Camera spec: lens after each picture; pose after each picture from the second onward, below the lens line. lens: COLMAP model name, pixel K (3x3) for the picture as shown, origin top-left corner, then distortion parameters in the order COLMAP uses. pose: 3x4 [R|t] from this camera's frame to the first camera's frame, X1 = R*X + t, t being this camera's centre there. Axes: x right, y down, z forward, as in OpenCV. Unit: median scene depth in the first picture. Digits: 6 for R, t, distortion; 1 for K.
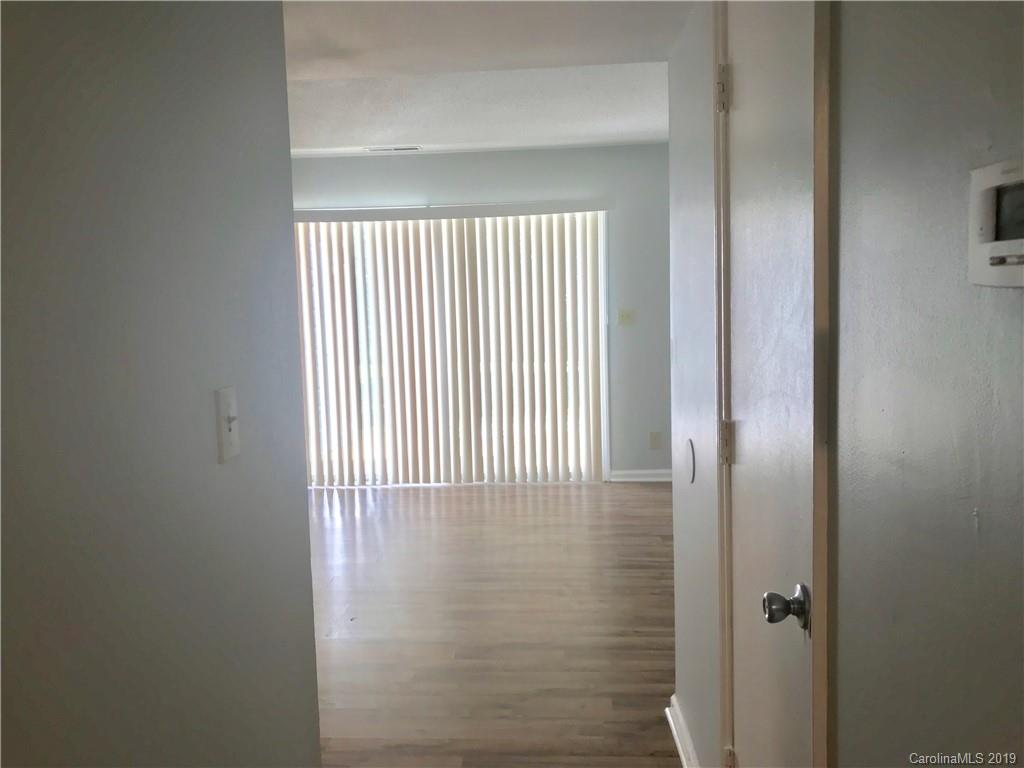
lens RADIAL K [[838.0, 0, 517.9], [0, 838.0, 393.7], [0, 0, 1]] dist [0.035145, -0.047049]
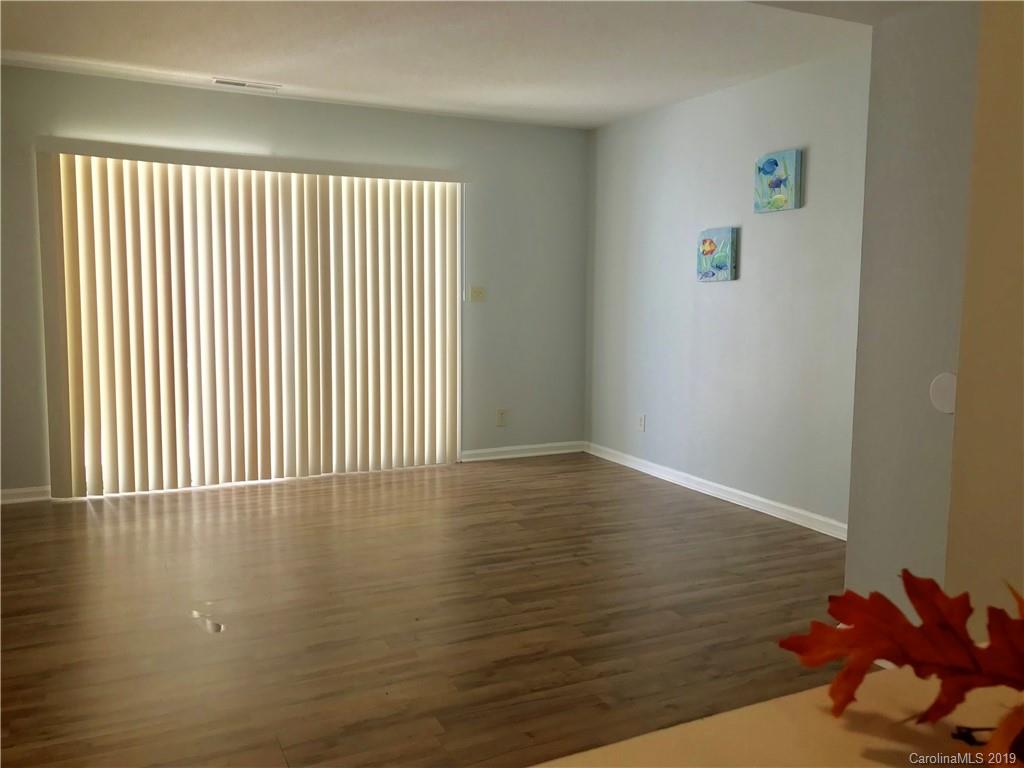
lens RADIAL K [[838.0, 0, 517.4], [0, 838.0, 376.5], [0, 0, 1]] dist [0.035145, -0.047049]
pose [[0.862012, -0.015053, 0.506665, -0.333620], [0.027799, 0.999459, -0.017601, 0.025217], [-0.506126, 0.029257, 0.861963, 0.133168]]
